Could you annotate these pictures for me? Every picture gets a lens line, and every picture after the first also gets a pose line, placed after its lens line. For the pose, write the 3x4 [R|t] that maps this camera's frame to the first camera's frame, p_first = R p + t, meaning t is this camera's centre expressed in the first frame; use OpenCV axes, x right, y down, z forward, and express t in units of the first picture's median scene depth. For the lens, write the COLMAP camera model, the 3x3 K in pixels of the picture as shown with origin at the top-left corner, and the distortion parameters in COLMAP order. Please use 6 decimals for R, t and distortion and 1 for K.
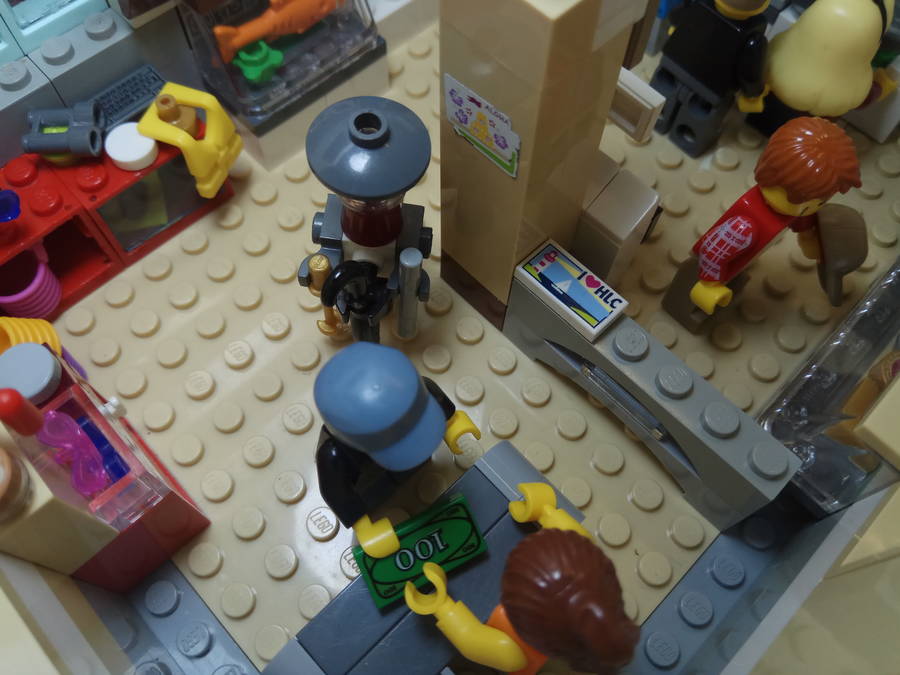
lens RADIAL K [[731.7, 0, 450.0], [0, 731.7, 337.5], [0, 0, 1]] dist [0.072375, -0.162211]
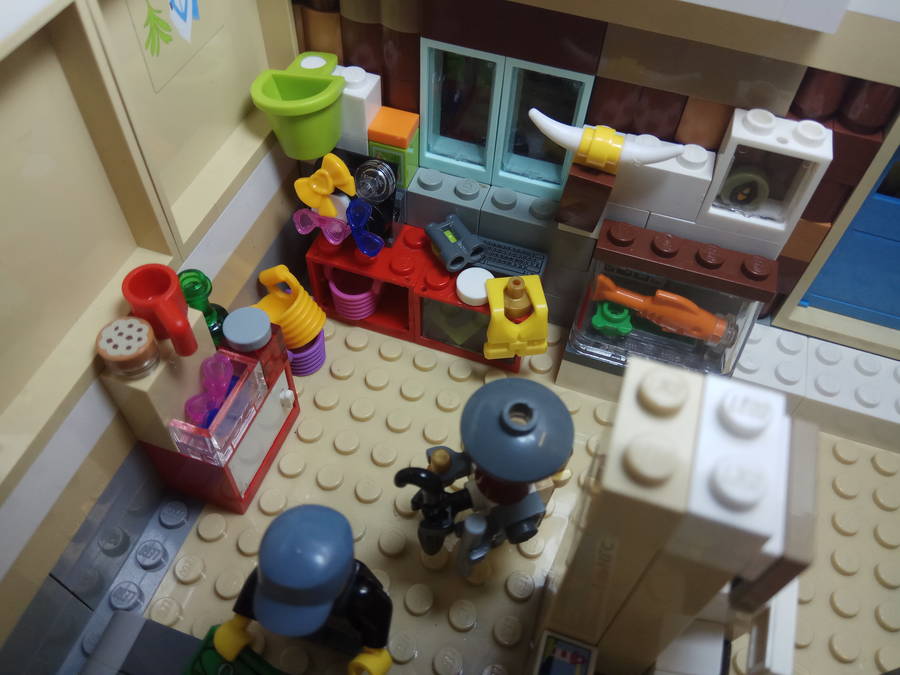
lens RADIAL K [[731.7, 0, 450.0], [0, 731.7, 337.5], [0, 0, 1]] dist [0.072375, -0.162211]
pose [[0.466399, 0.711952, -0.524973, 0.246181], [-0.811568, 0.580492, 0.066228, -0.259612], [0.351894, 0.395162, 0.848538, -0.005165]]
